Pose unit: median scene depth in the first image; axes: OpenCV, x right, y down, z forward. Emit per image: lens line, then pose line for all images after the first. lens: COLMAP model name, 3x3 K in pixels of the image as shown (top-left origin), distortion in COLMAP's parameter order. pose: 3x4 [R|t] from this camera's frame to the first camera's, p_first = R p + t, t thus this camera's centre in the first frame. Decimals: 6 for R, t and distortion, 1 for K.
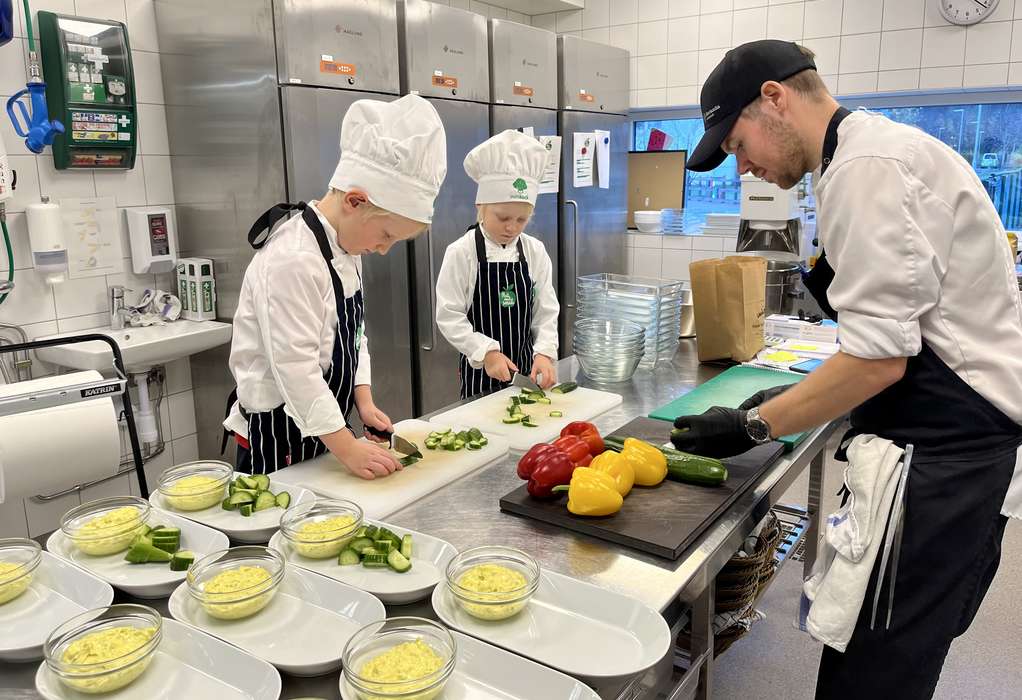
lens RADIAL K [[805.7, 0, 510.6], [0, 805.7, 350.3], [0, 0, 1]] dist [0.010760, 0.004902]
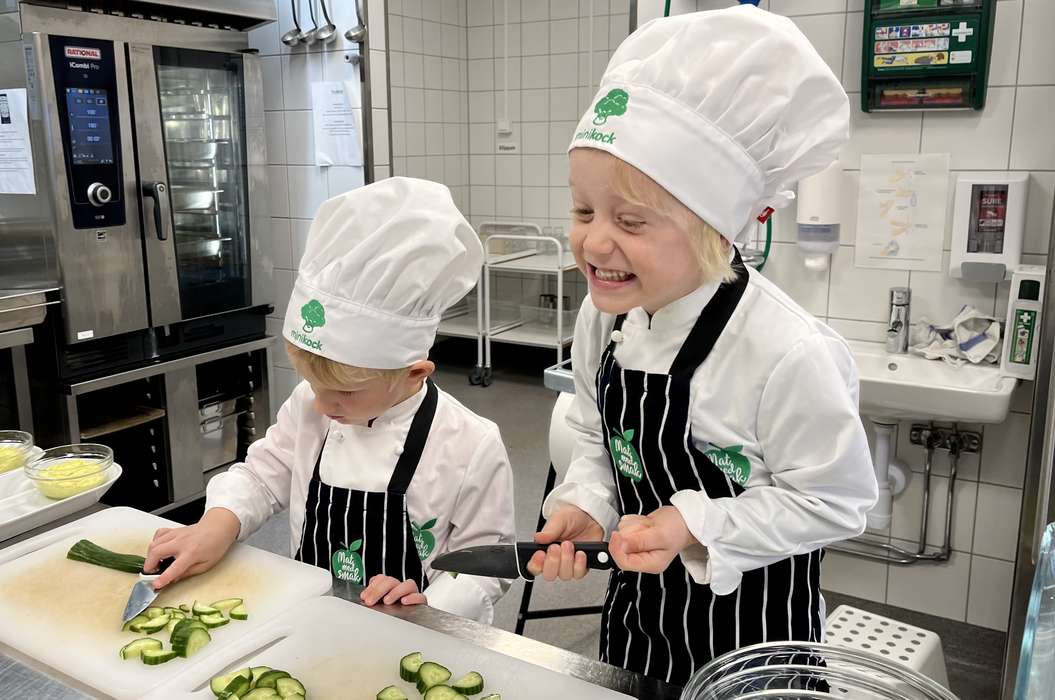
lens RADIAL K [[928.7, 0, 527.3], [0, 928.7, 349.8], [0, 0, 1]] dist [-0.006930, -0.019645]
pose [[0.021870, 0.219154, -0.975445, 0.259397], [-0.219835, 0.952853, 0.209149, -0.125017], [0.975292, 0.209863, 0.069017, 0.671605]]
